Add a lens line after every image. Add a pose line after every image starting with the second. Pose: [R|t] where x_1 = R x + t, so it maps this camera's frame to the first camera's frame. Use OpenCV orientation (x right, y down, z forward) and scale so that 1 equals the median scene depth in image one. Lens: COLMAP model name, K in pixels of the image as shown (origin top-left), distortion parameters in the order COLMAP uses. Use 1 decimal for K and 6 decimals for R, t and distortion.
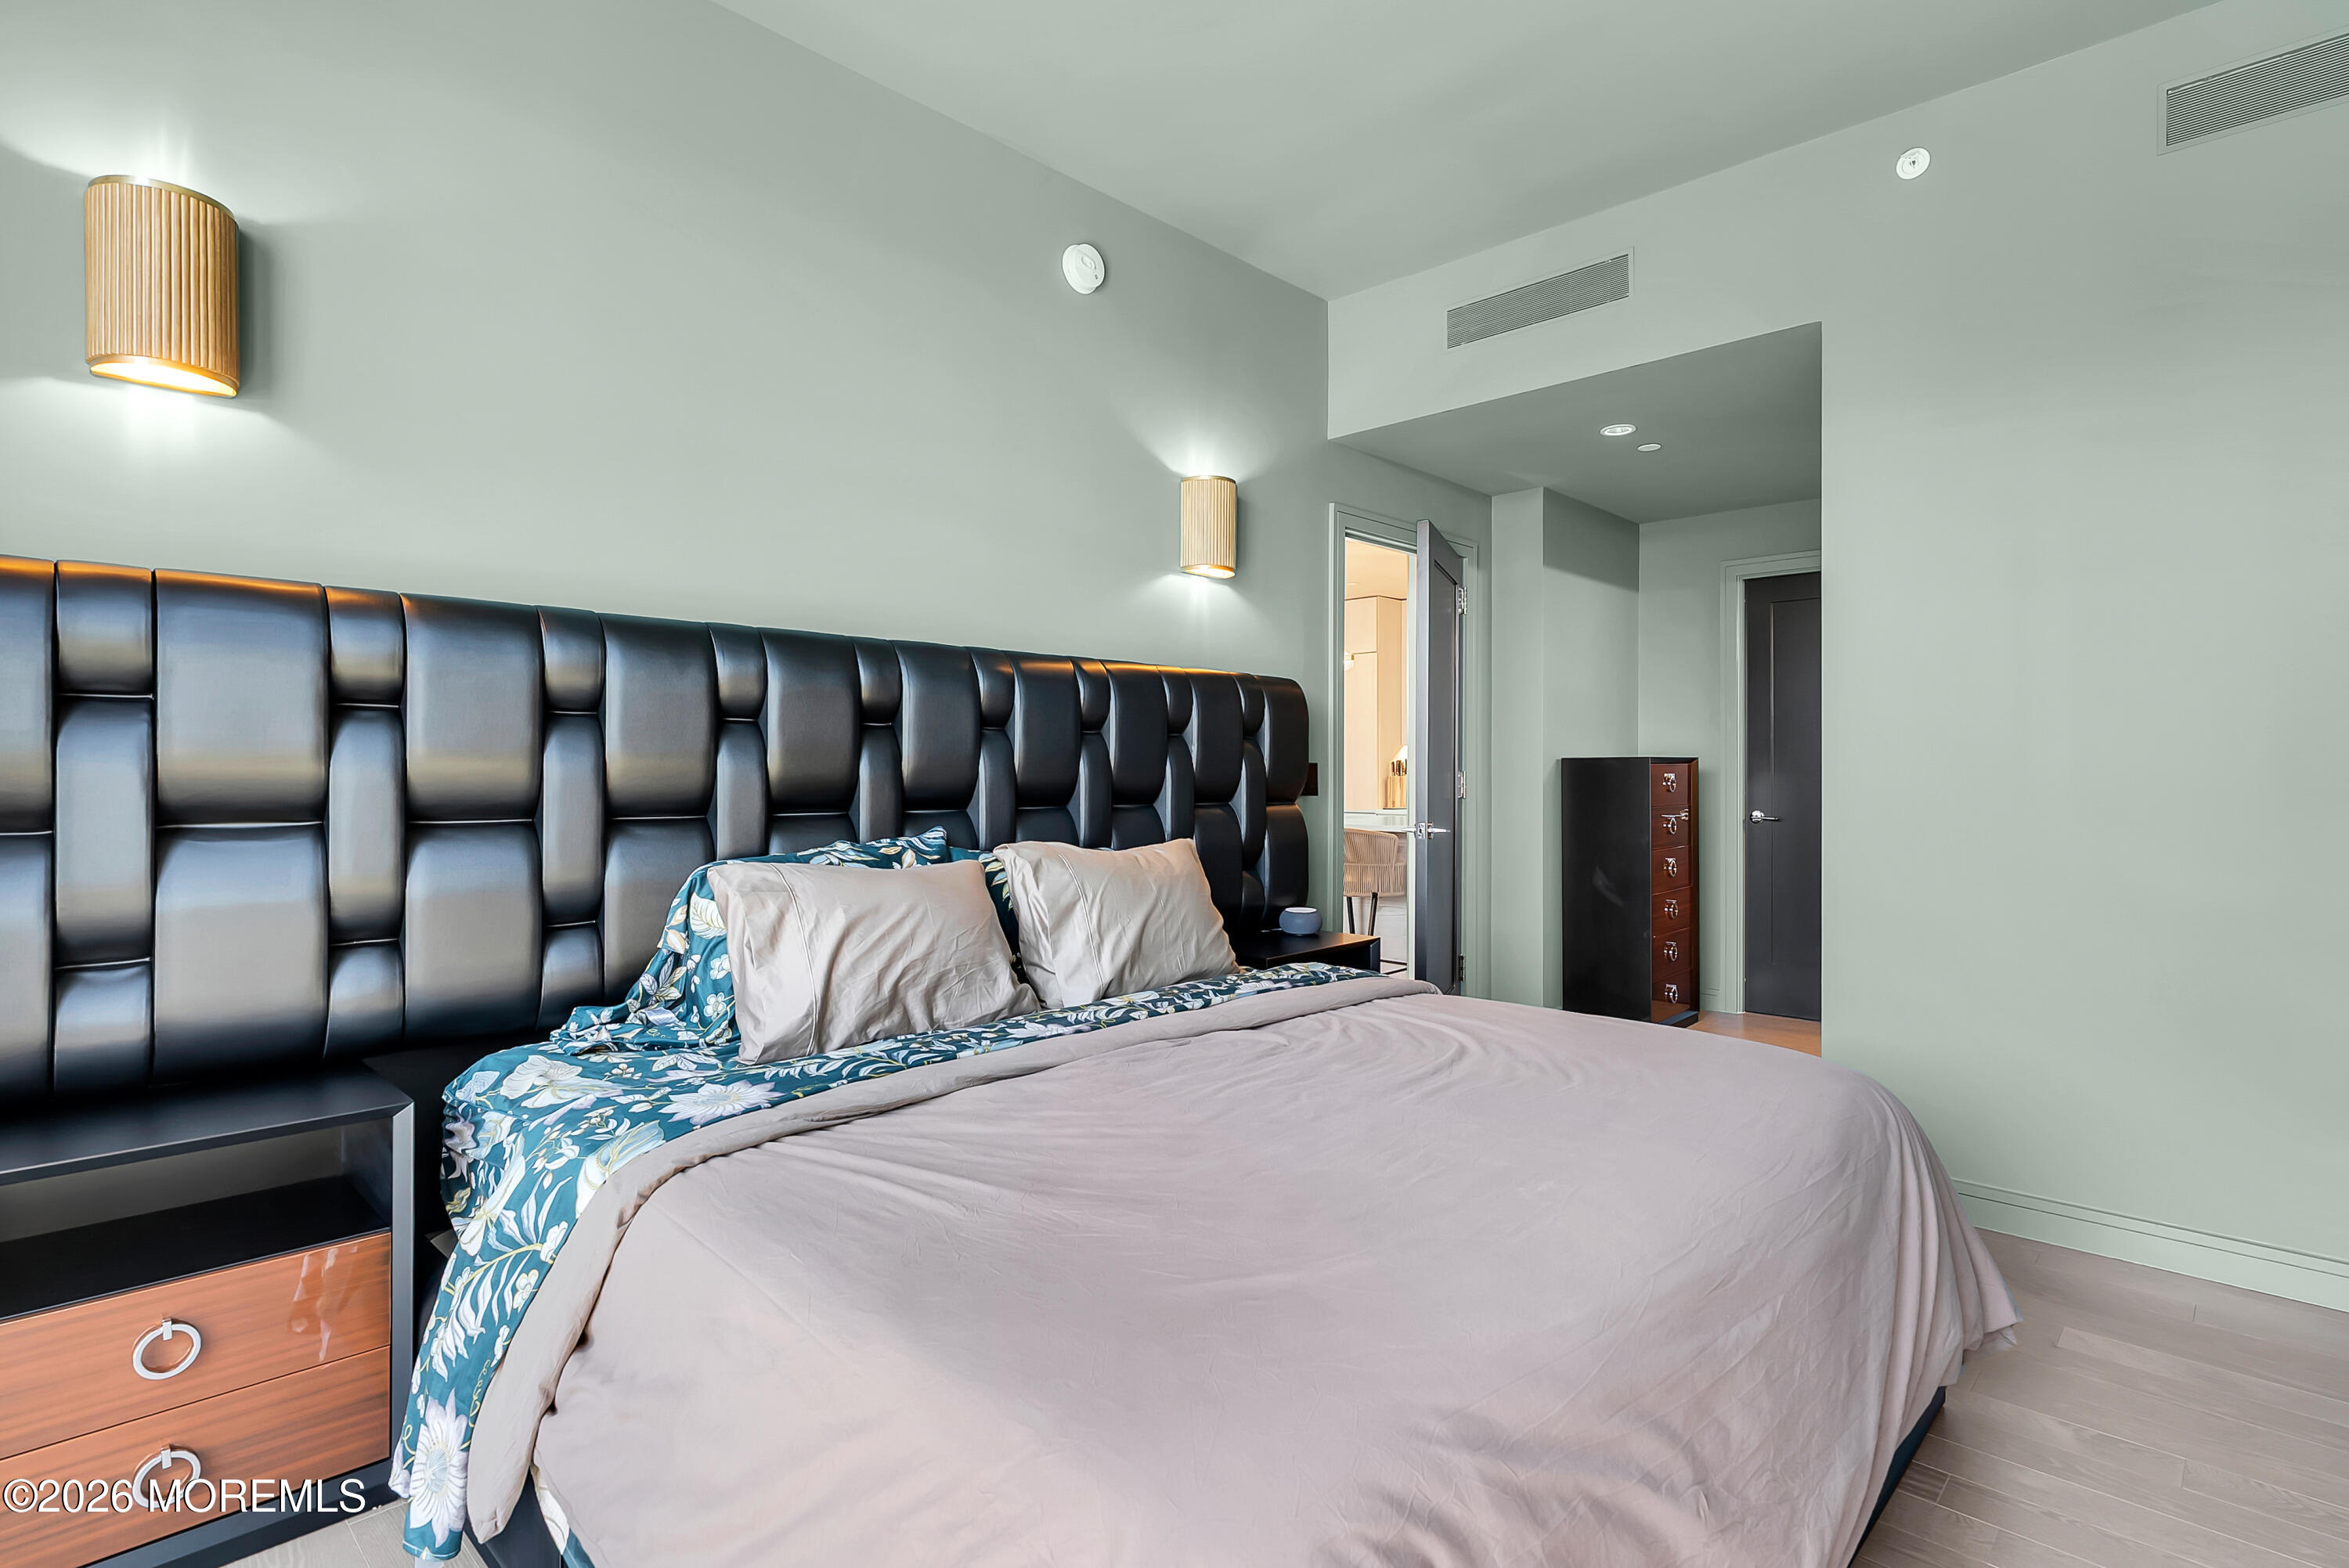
lens RADIAL K [[1197.0, 0, 1174.5], [0, 1197.0, 784.0], [0, 0, 1]] dist [-0.003523, -0.000190]
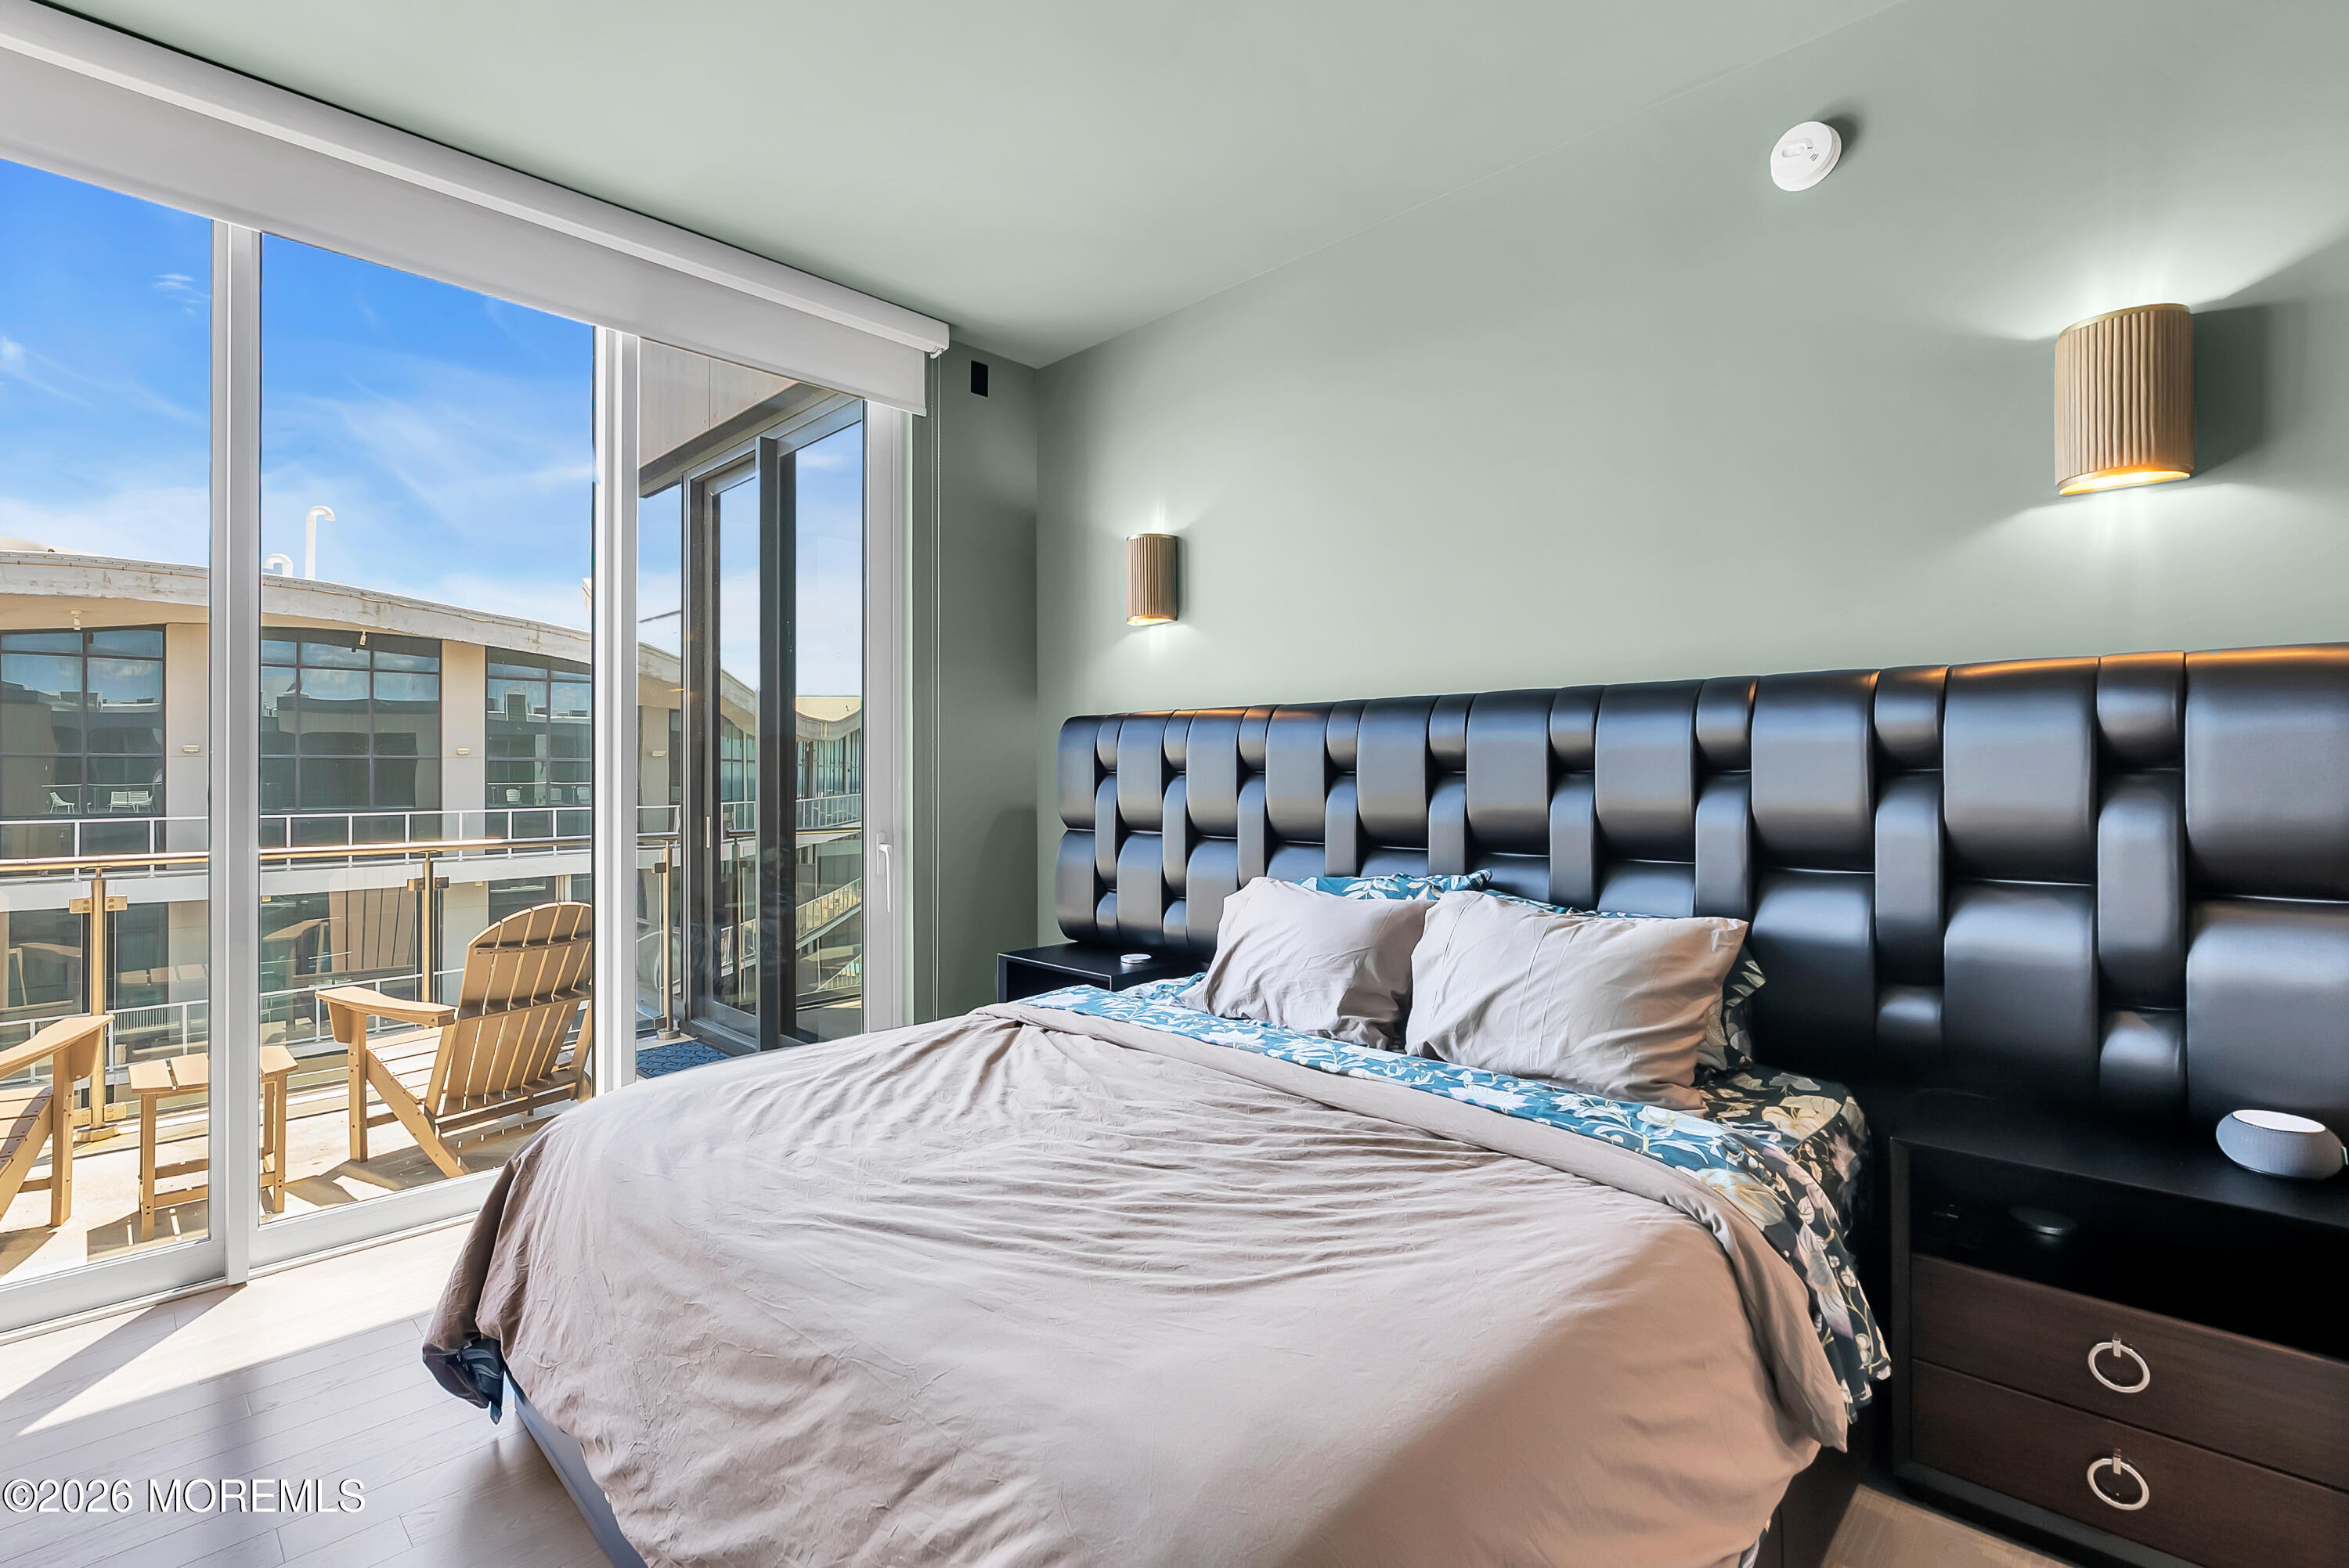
lens RADIAL K [[1049.2, 0, 1200.3], [0, 1049.2, 774.2], [0, 0, 1]] dist [-0.001813, -0.000257]
pose [[-0.008712, -0.029170, -0.999536, 0.709134], [-0.041462, 0.998725, -0.028785, -0.010882], [0.999102, 0.041192, -0.009910, 0.768504]]
